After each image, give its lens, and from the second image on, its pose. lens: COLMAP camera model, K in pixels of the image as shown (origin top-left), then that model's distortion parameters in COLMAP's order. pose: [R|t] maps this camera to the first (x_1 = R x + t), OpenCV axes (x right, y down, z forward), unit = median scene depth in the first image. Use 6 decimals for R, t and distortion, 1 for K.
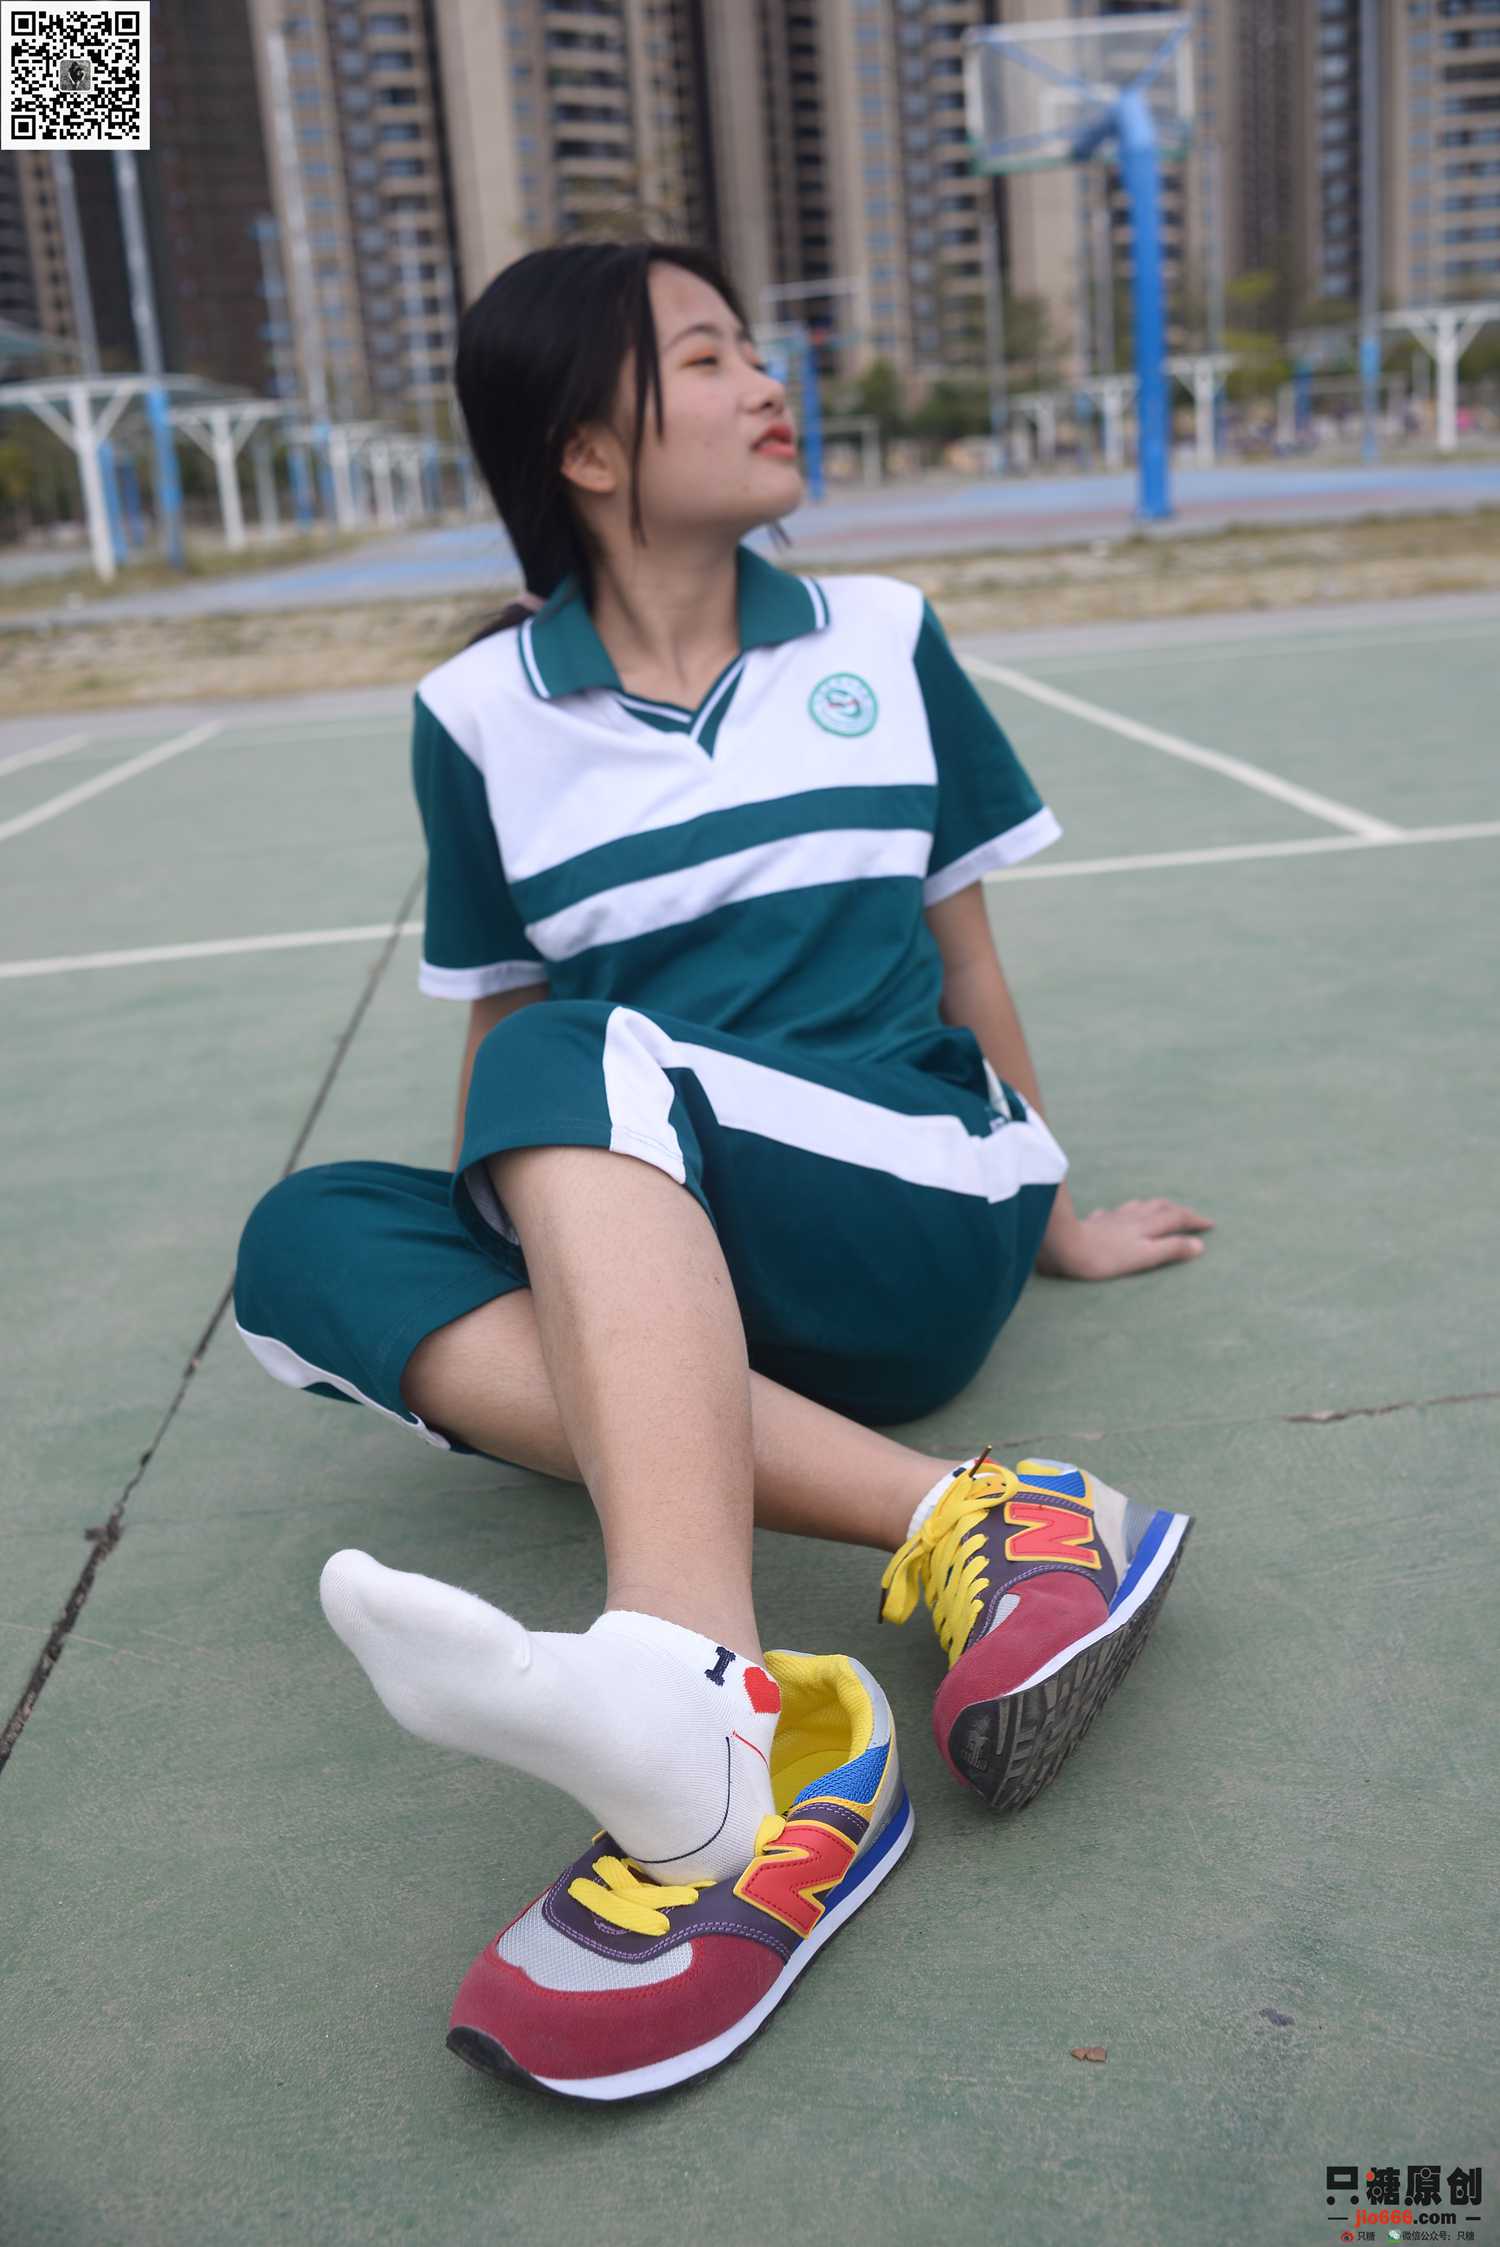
lens RADIAL K [[2287.8, 0, 747.7], [0, 2287.8, 1125.2], [0, 0, 1]] dist [0.008146, -0.010467]
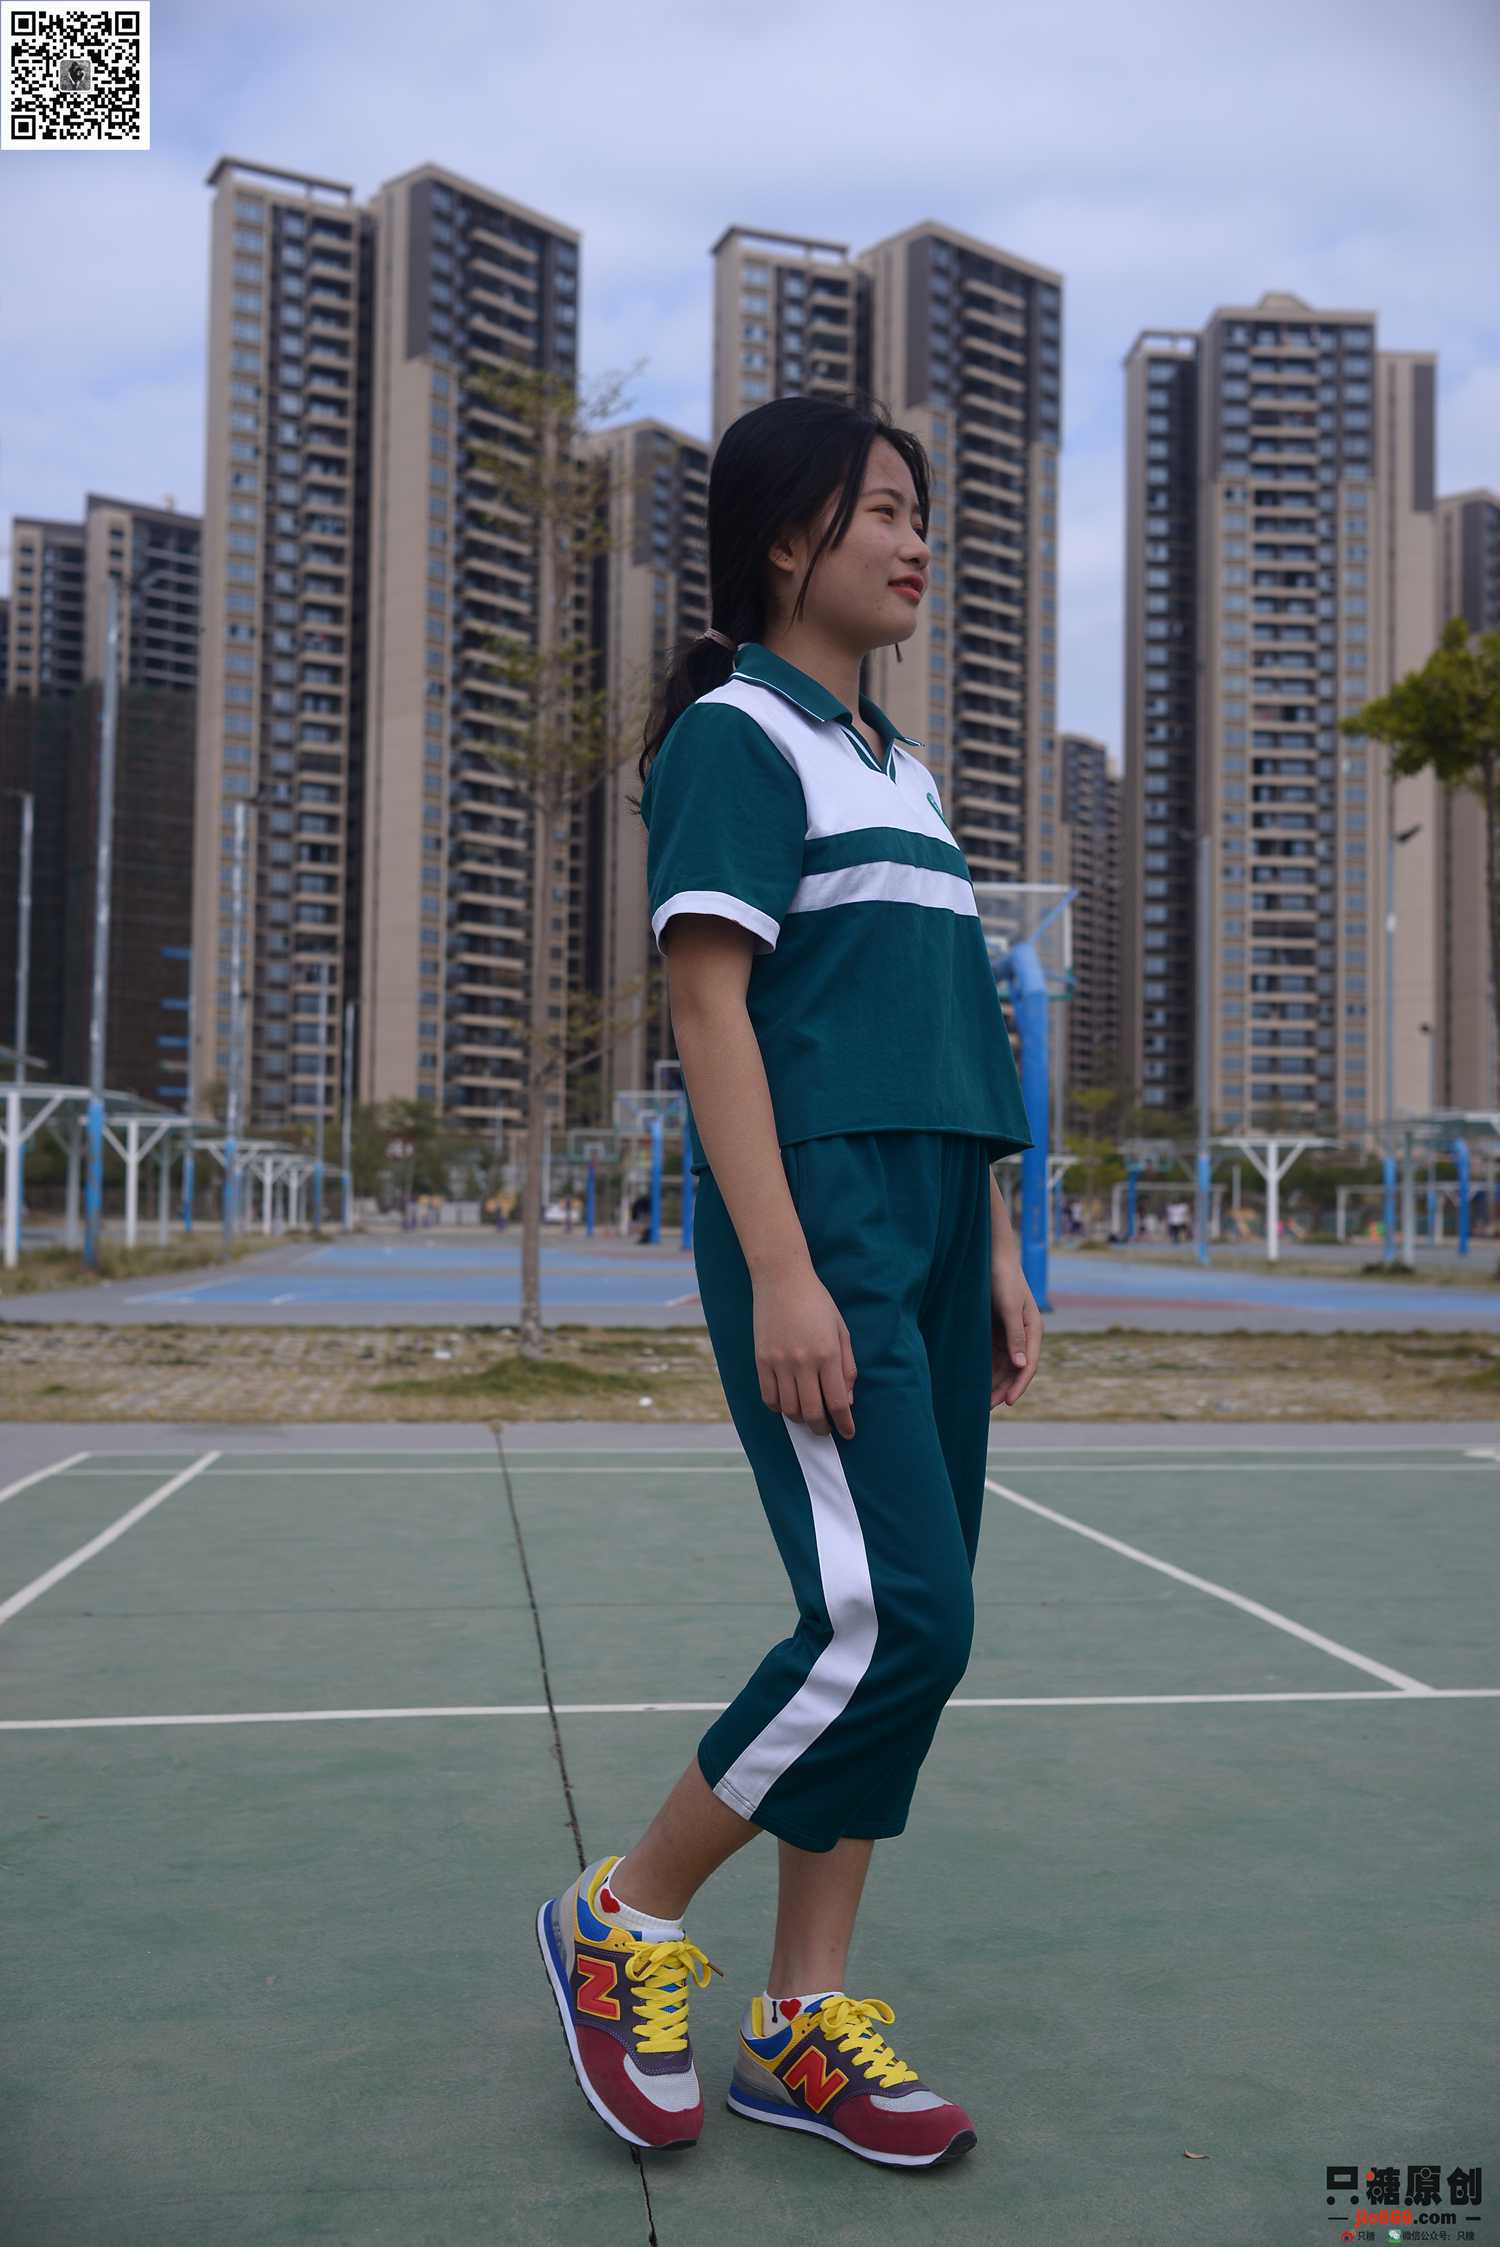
lens RADIAL K [[2261.7, 0, 742.6], [0, 2261.7, 1121.3], [0, 0, 1]] dist [0.005011, -0.001207]
pose [[0.993731, 0.094381, 0.059932, -0.203411], [-0.070847, 0.946280, -0.315491, -0.020814], [-0.086489, 0.309267, 0.947034, -0.171402]]
